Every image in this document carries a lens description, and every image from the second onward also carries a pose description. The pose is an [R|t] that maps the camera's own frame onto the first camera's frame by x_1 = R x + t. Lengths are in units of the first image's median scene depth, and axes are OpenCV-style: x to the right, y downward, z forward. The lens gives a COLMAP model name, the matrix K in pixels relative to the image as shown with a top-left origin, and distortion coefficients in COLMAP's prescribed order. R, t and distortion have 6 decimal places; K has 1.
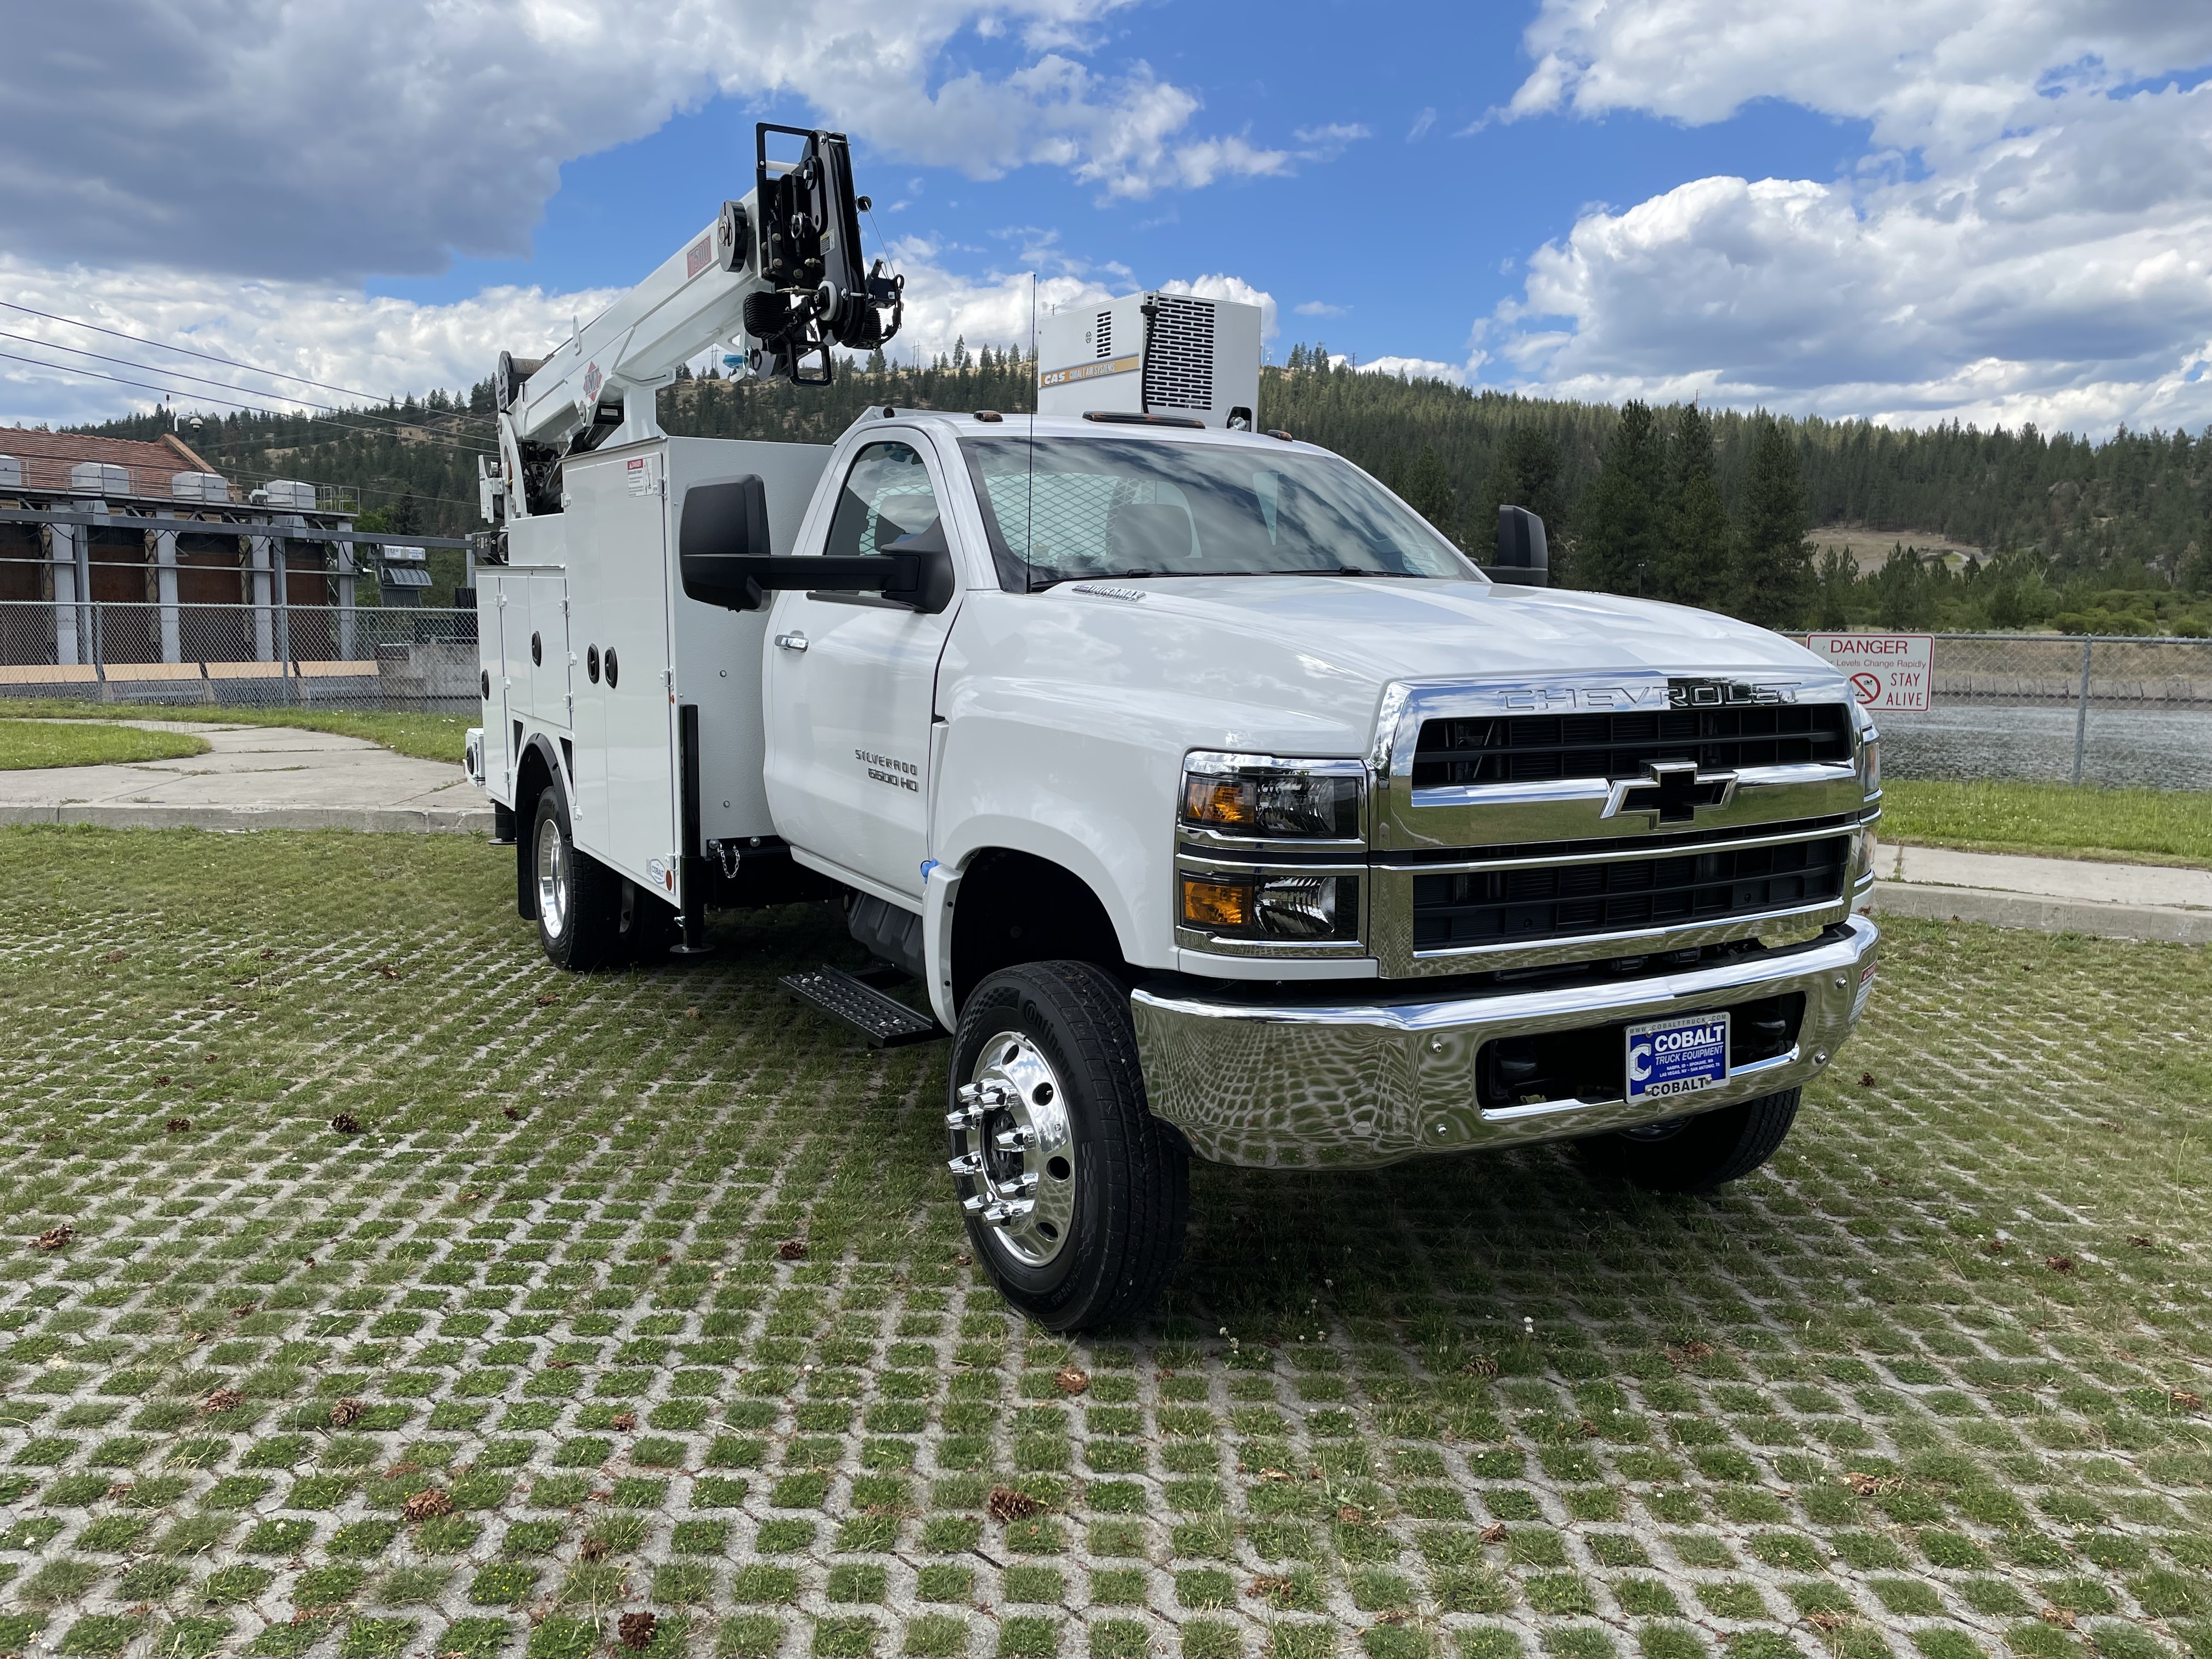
lens RADIAL K [[1664.2, 0, 1110.8], [0, 1664.2, 827.2], [0, 0, 1]] dist [0.091228, -0.115856]
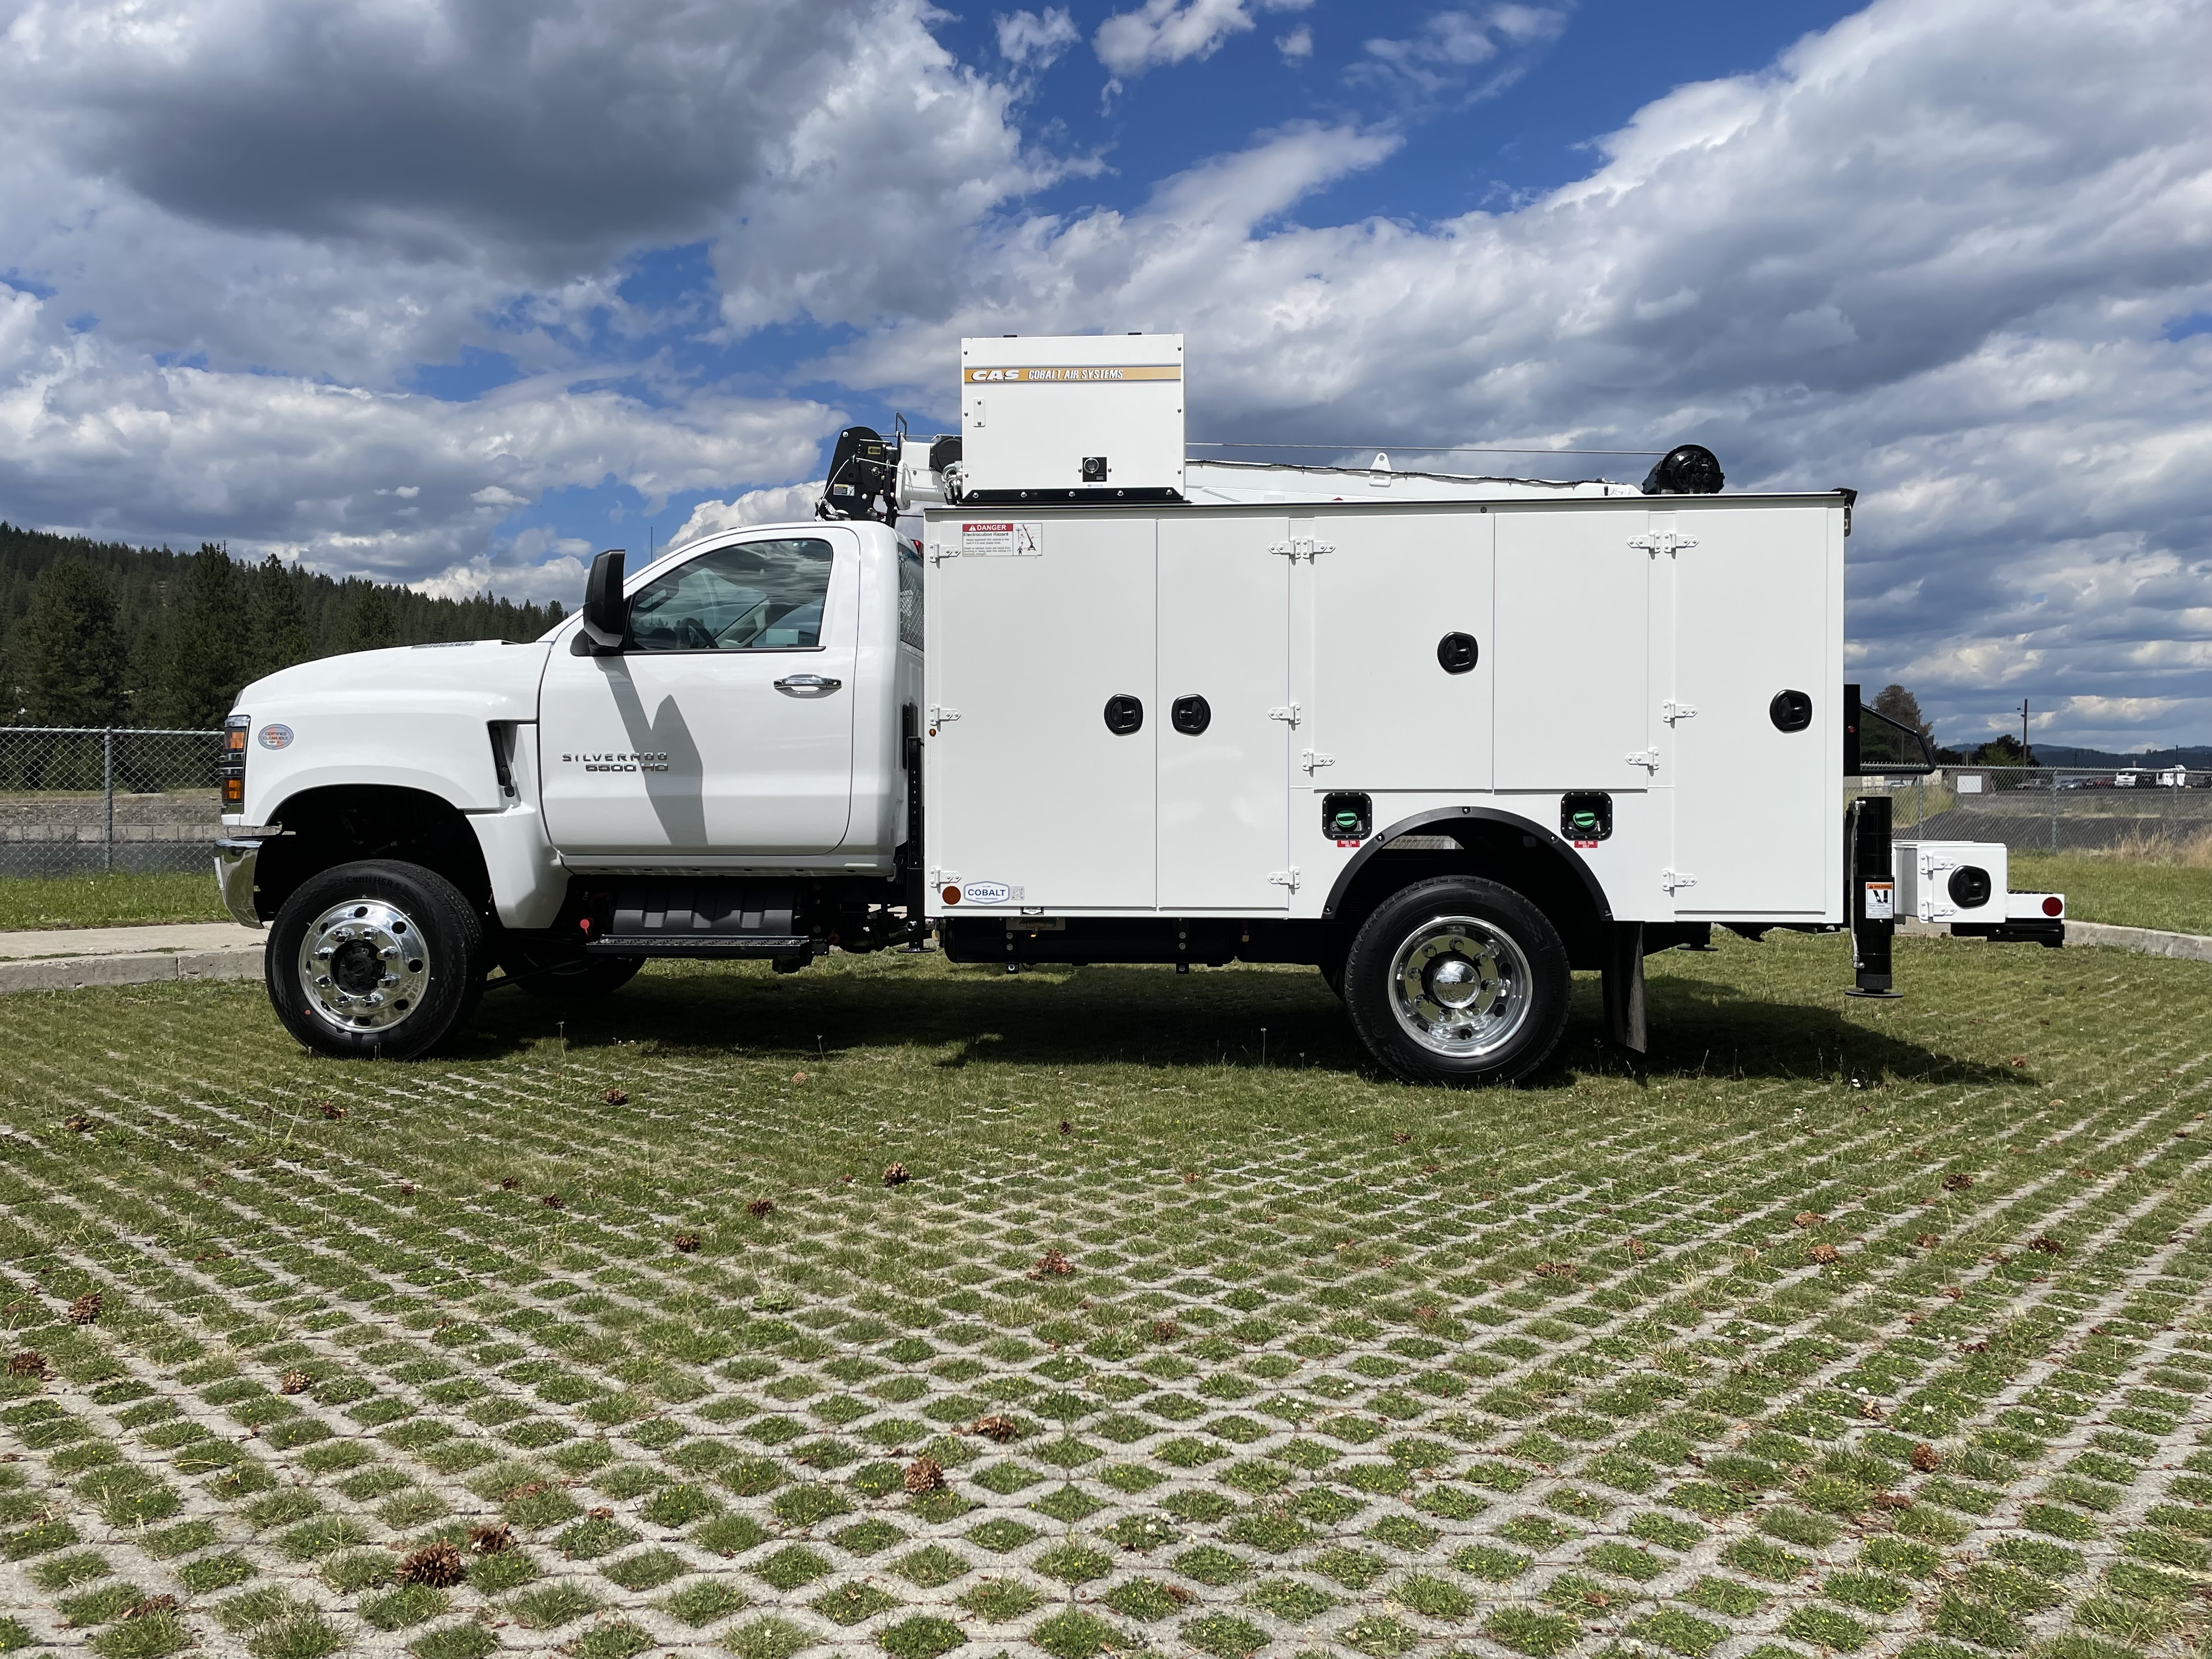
lens RADIAL K [[1664.2, 0, 1098.4], [0, 1664.2, 824.9], [0, 0, 1]] dist [0.091228, -0.115856]
pose [[0.692296, -0.028558, 0.721049, -1.149121], [0.096849, 0.993853, -0.053625, 0.047884], [-0.715085, 0.106957, 0.690806, 0.285020]]
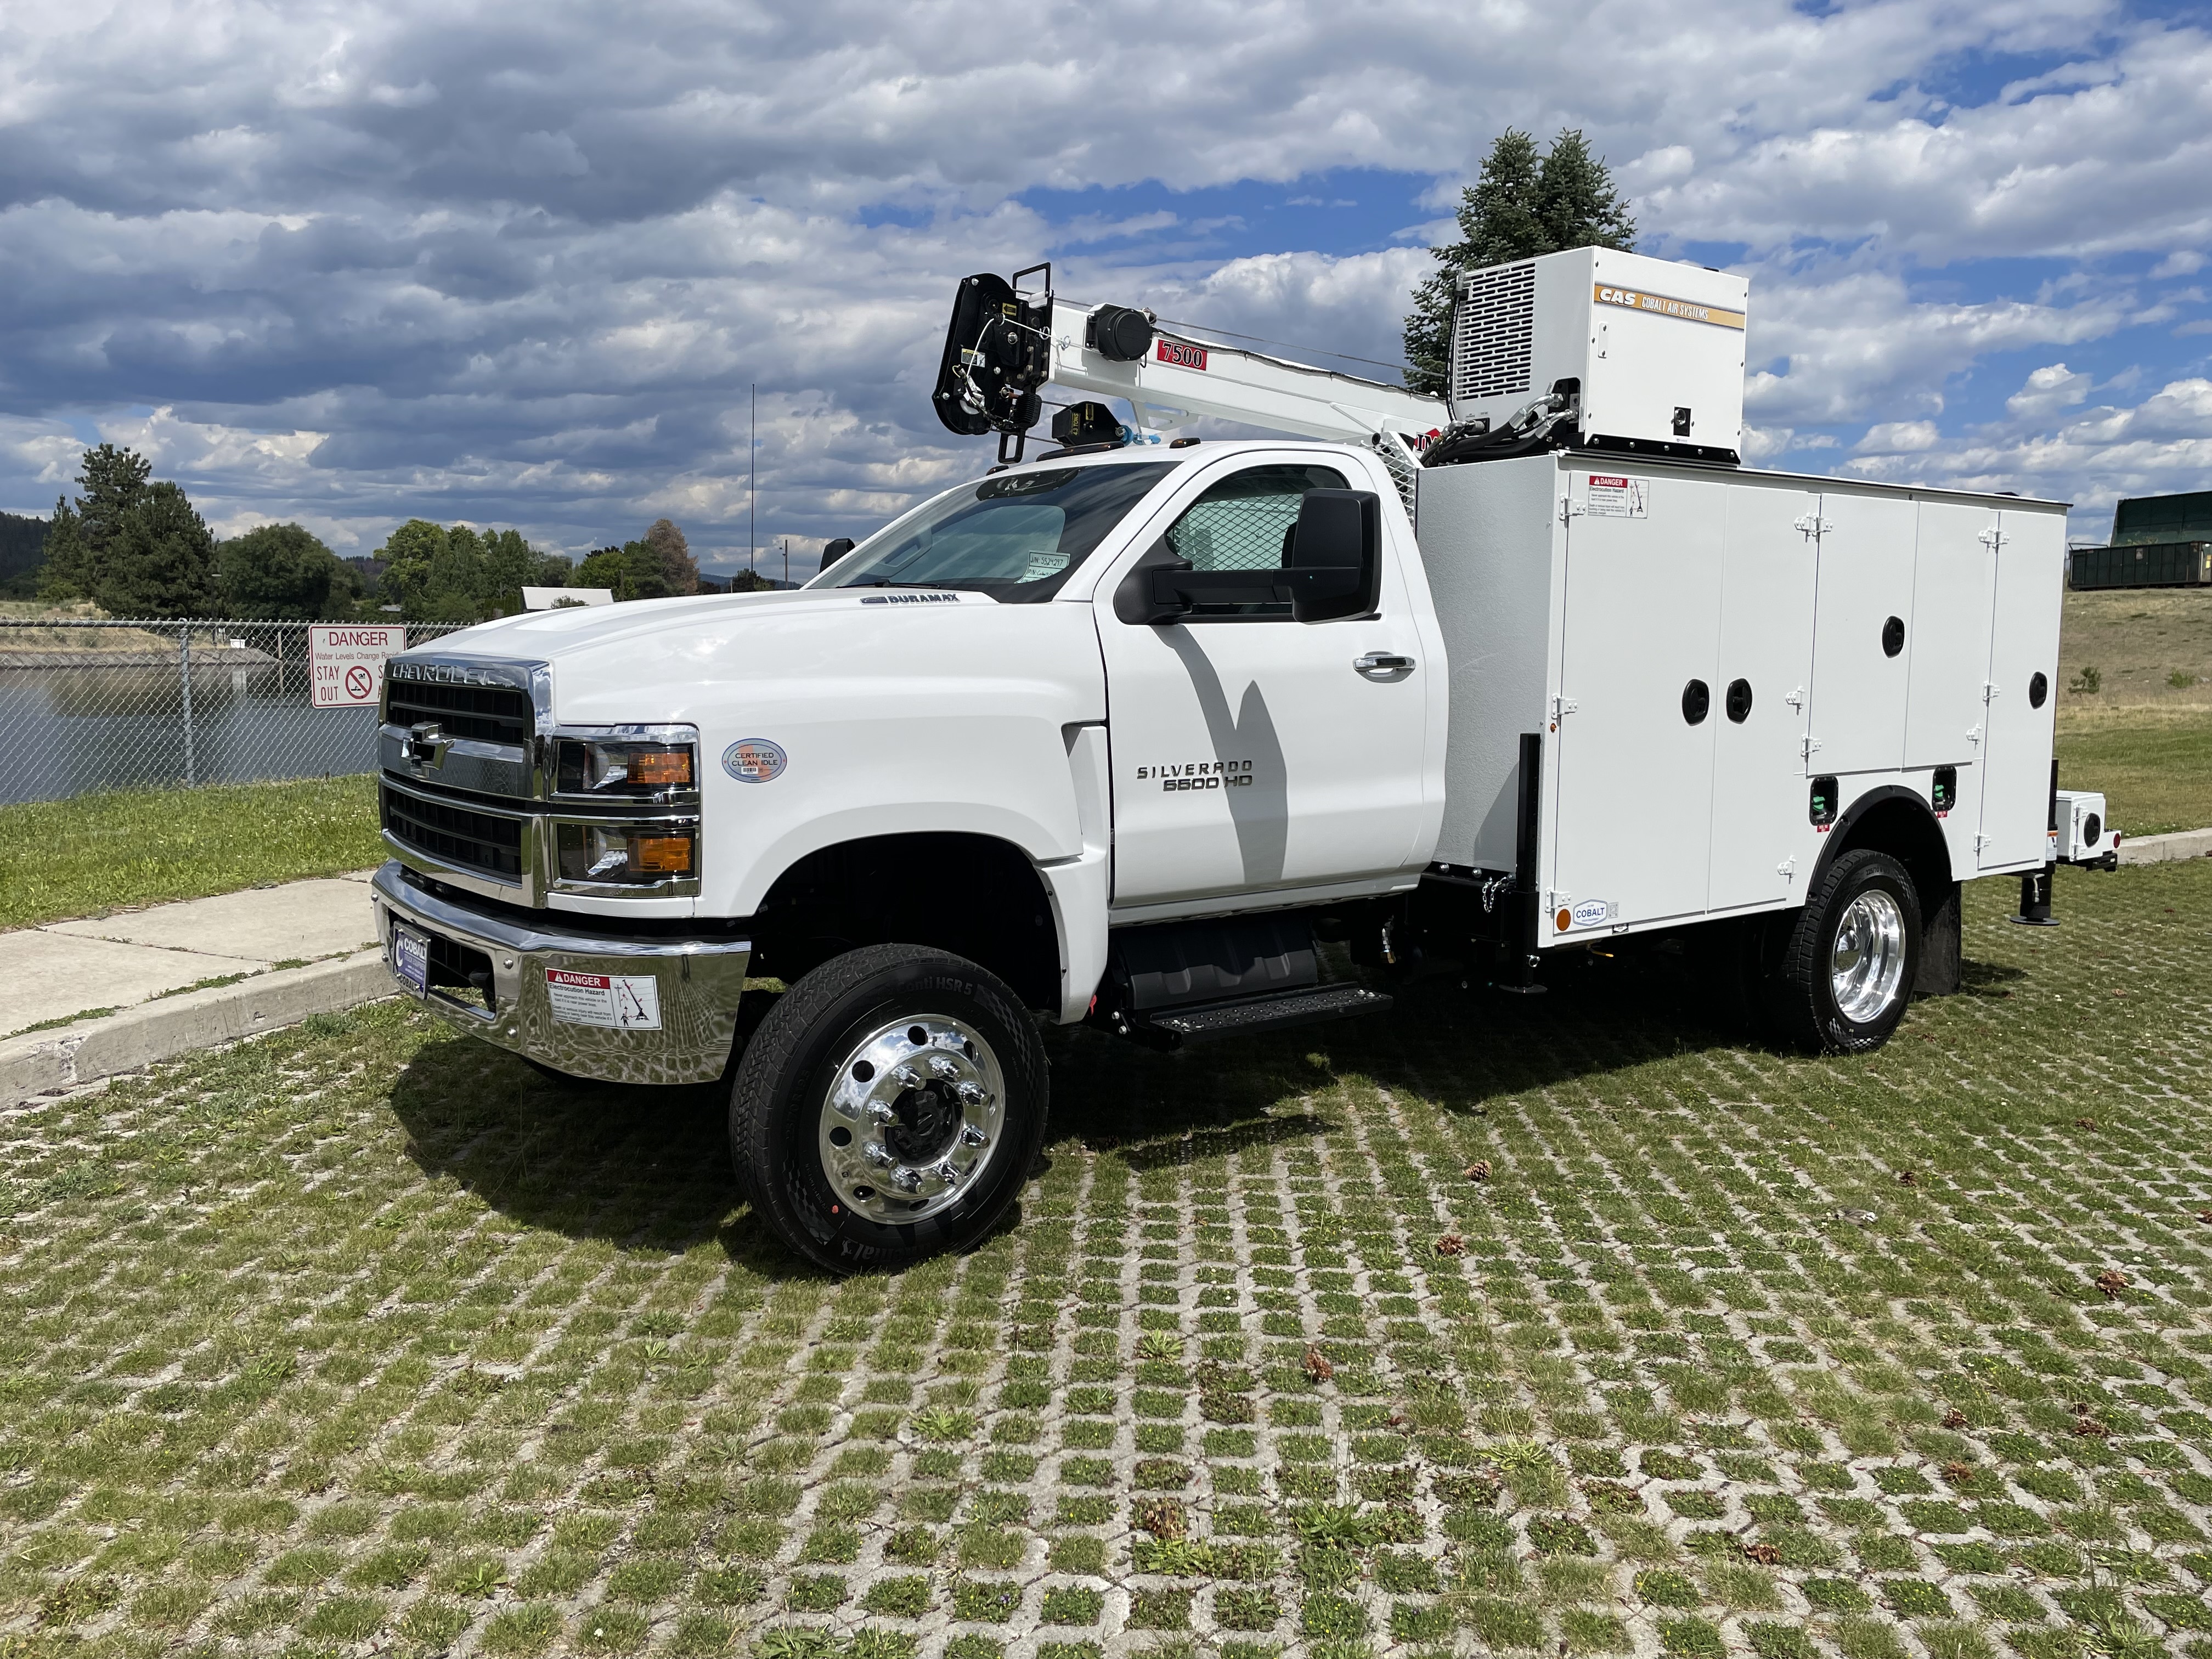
lens RADIAL K [[1664.2, 0, 1084.7], [0, 1664.2, 810.7], [0, 0, 1]] dist [0.091228, -0.115856]
pose [[0.060815, -0.125438, 0.990236, -1.413812], [0.110560, 0.986814, 0.118214, -0.229854], [-0.992007, 0.102291, 0.073881, 1.564152]]
